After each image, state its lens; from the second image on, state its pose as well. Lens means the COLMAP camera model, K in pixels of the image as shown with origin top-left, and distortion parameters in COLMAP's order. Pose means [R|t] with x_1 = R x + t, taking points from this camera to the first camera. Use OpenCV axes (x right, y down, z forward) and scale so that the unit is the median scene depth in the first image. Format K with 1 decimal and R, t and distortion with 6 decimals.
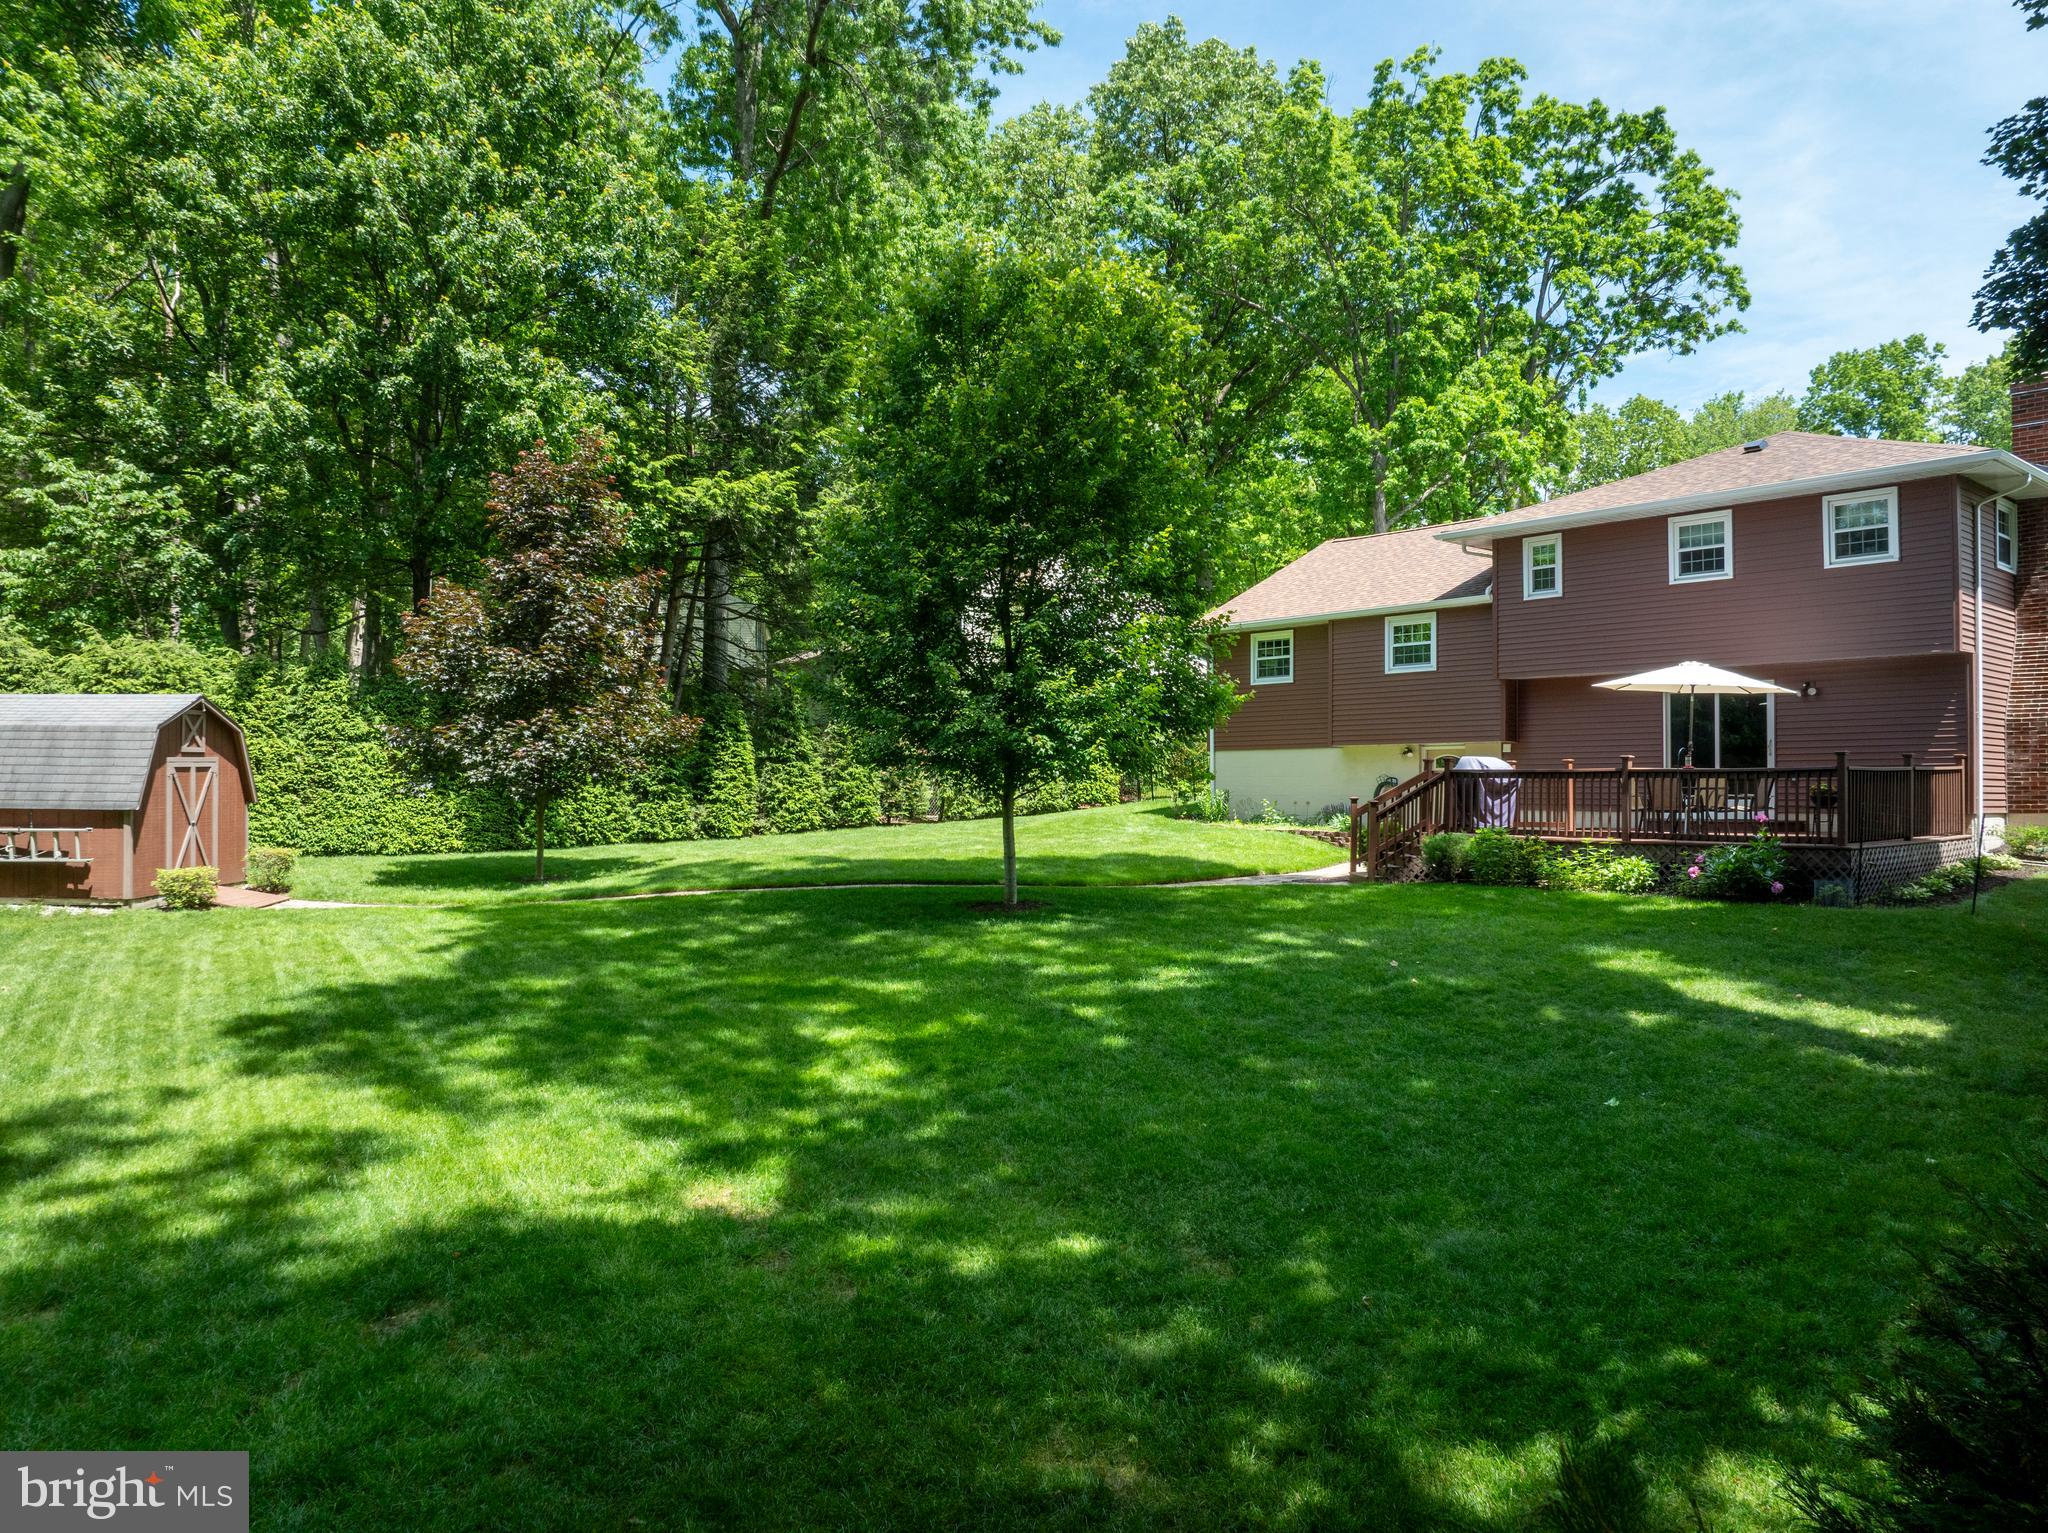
lens RADIAL K [[1440.1, 0, 1020.6], [0, 1440.1, 771.0], [0, 0, 1]] dist [-0.033505, 0.000840]
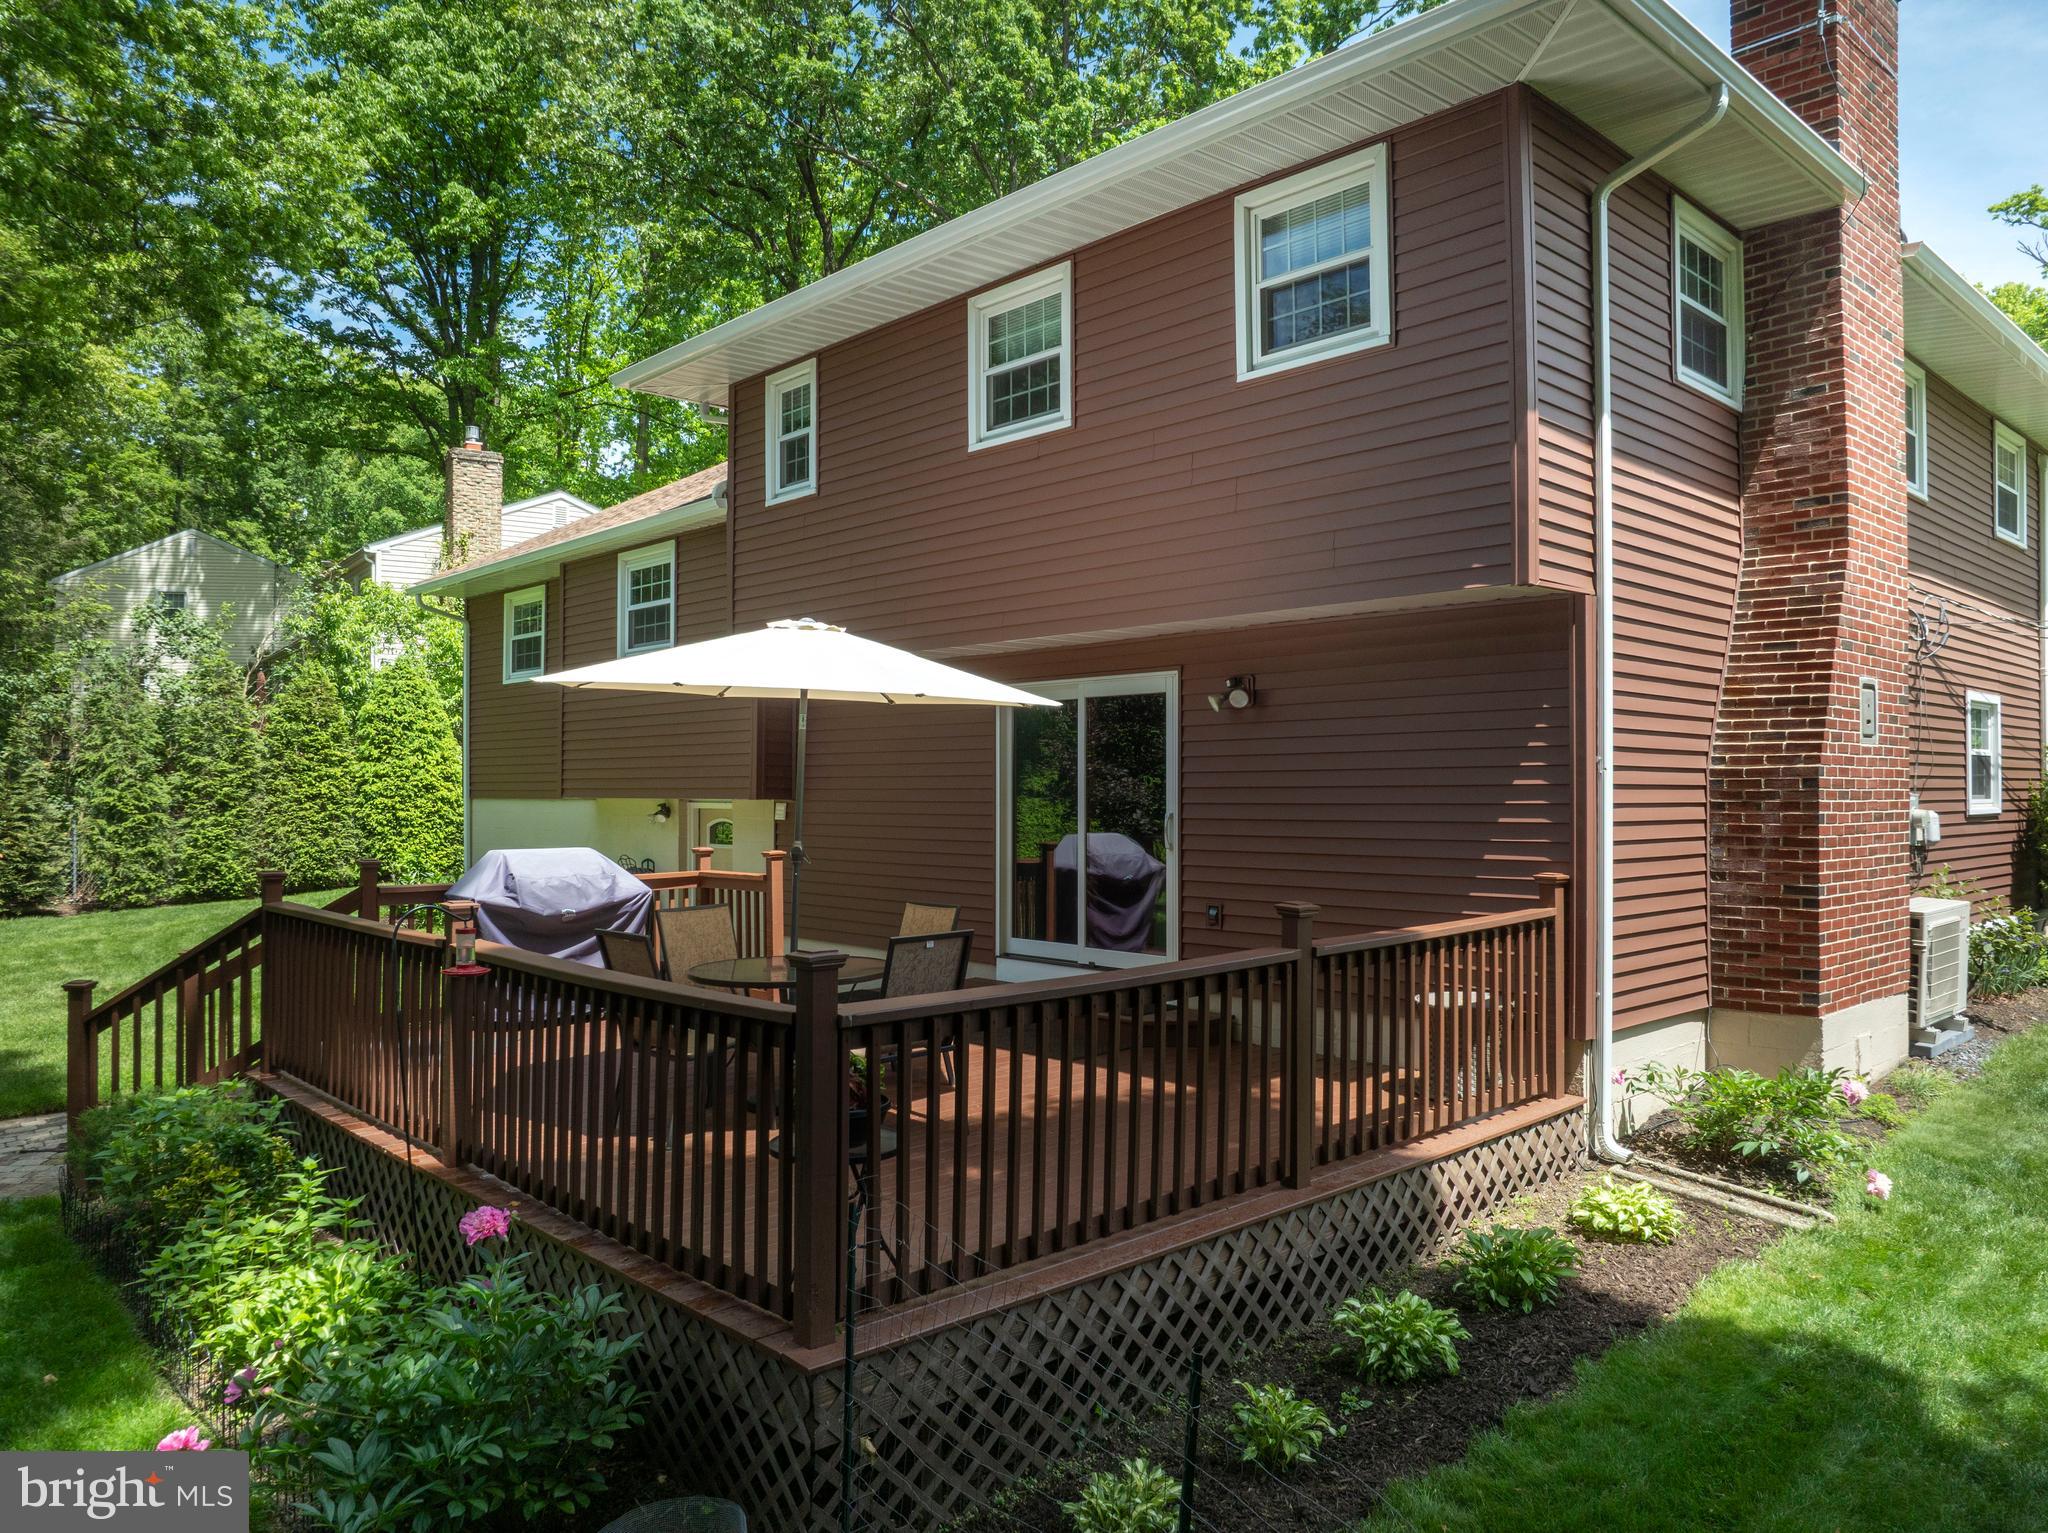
lens RADIAL K [[1440.1, 0, 1032.8], [0, 1440.1, 769.6], [0, 0, 1]] dist [-0.033505, 0.000840]
pose [[0.999103, -0.002508, 0.042269, 0.493548], [0.002589, 0.999995, -0.001872, -0.036485], [-0.042264, 0.001979, 0.999105, 0.613799]]
